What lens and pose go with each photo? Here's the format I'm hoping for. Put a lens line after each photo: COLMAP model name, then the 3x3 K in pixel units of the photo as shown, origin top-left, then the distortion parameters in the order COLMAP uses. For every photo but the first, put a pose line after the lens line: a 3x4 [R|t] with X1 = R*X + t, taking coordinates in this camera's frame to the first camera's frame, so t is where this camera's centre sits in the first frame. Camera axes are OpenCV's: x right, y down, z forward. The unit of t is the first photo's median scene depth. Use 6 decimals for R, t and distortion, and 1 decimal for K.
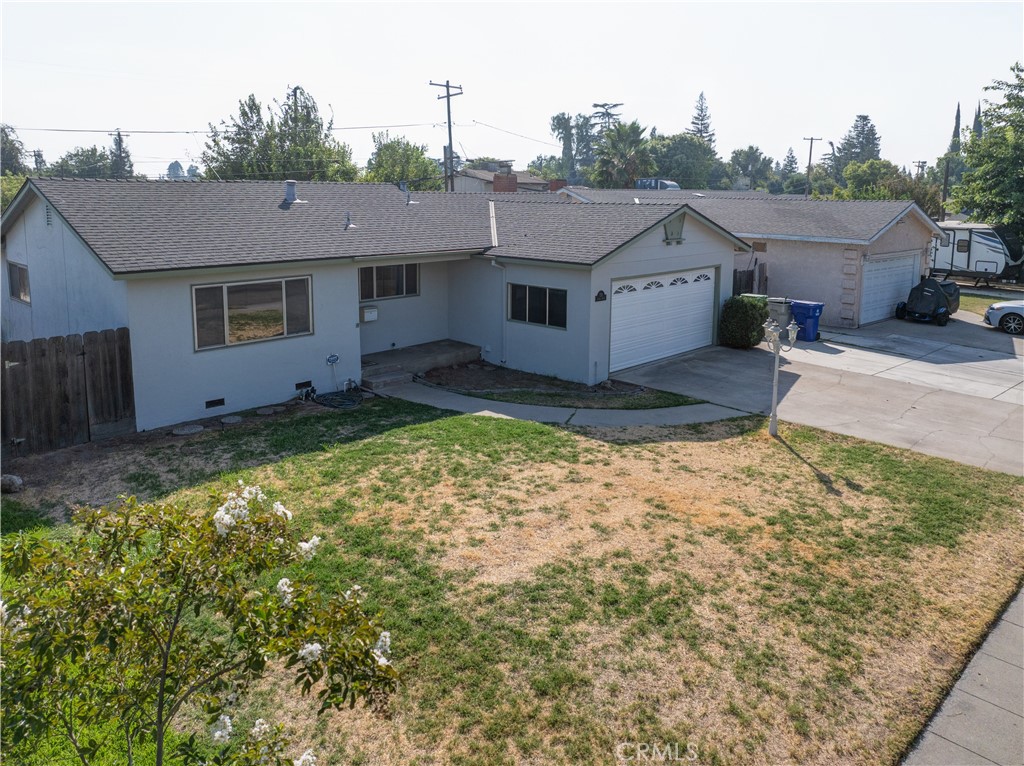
lens RADIAL K [[736.7, 0, 512.0], [0, 736.7, 383.0], [0, 0, 1]] dist [-0.037666, 0.000428]
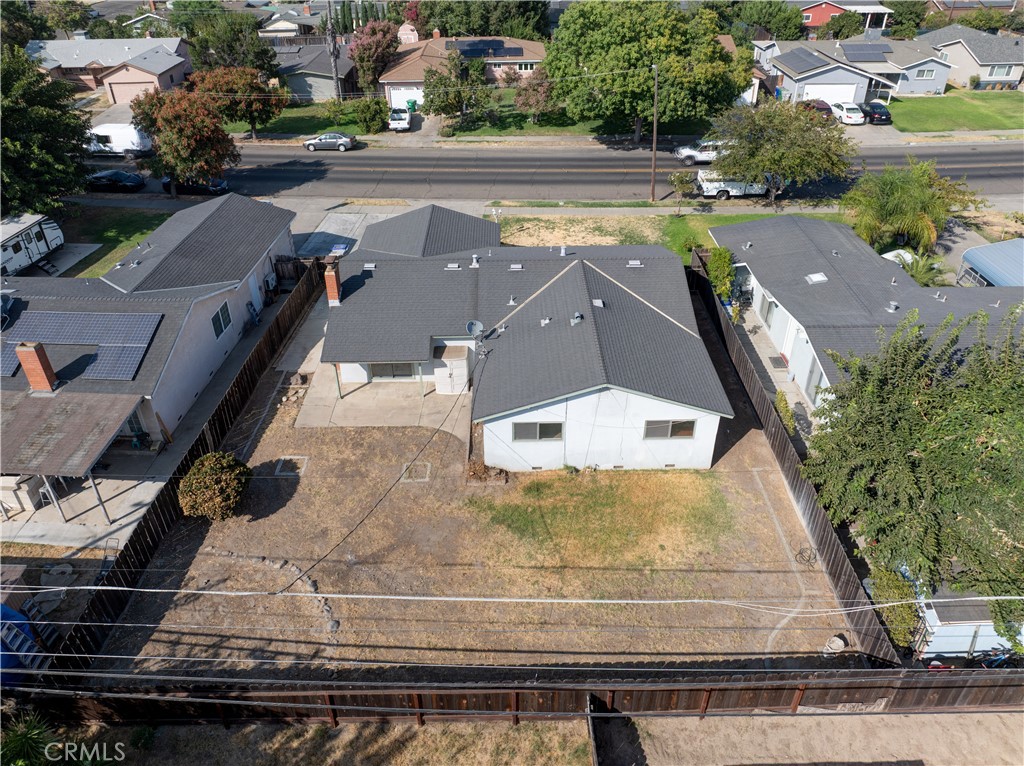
lens RADIAL K [[736.7, 0, 512.0], [0, 736.7, 383.0], [0, 0, 1]] dist [-0.037666, 0.000428]
pose [[-0.698496, -0.399362, 0.593812, -2.739575], [0.175088, 0.709201, 0.682919, -2.444792], [-0.693864, 0.580986, -0.425451, 3.834830]]
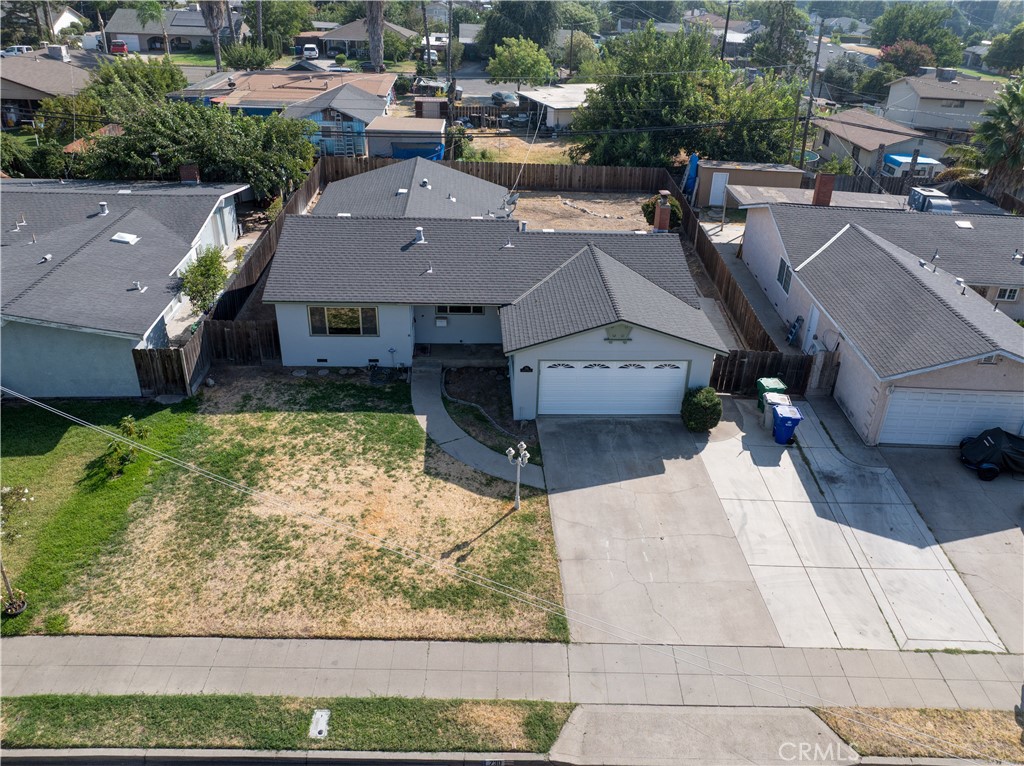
lens RADIAL K [[713.7, 0, 531.9], [0, 713.7, 383.4], [0, 0, 1]] dist [-0.036664, -0.001311]
pose [[0.742228, 0.371873, -0.557502, 1.543853], [-0.211158, 0.919310, 0.332088, -0.938316], [0.636011, -0.128764, 0.760861, -0.144971]]
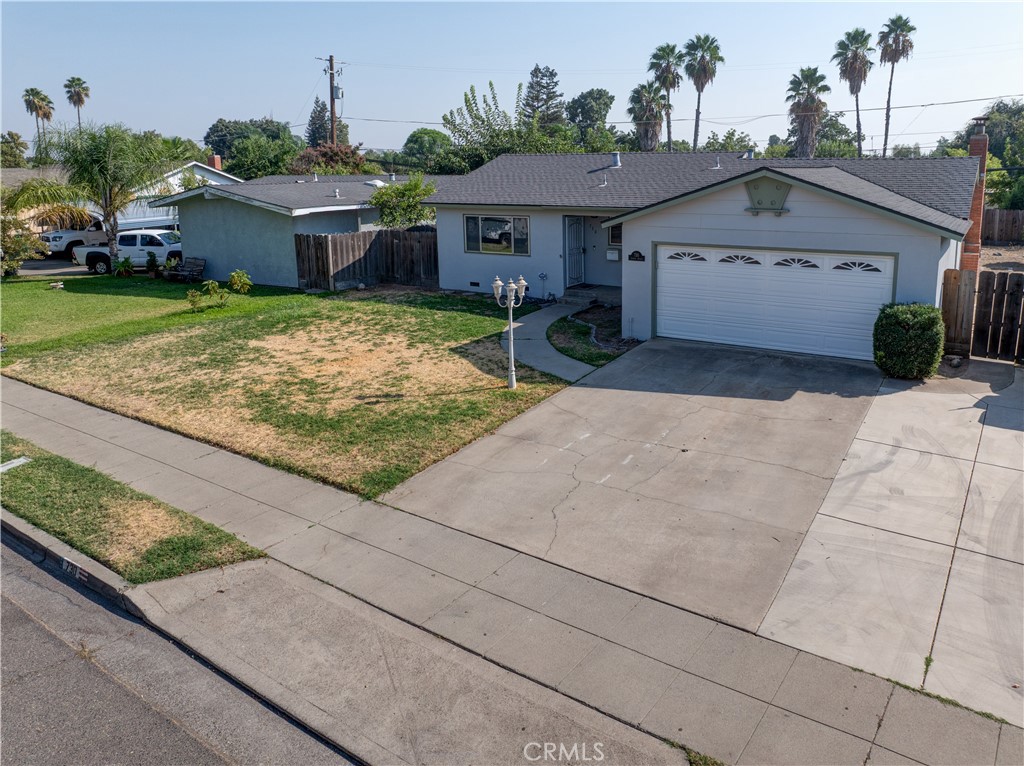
lens RADIAL K [[720.6, 0, 561.7], [0, 720.6, 379.0], [0, 0, 1]] dist [-0.029650, 0.000403]
pose [[0.234336, 0.273020, -0.933031, 1.796509], [-0.224628, 0.948989, 0.221273, -0.254879], [0.945848, 0.157733, 0.283711, 1.048496]]
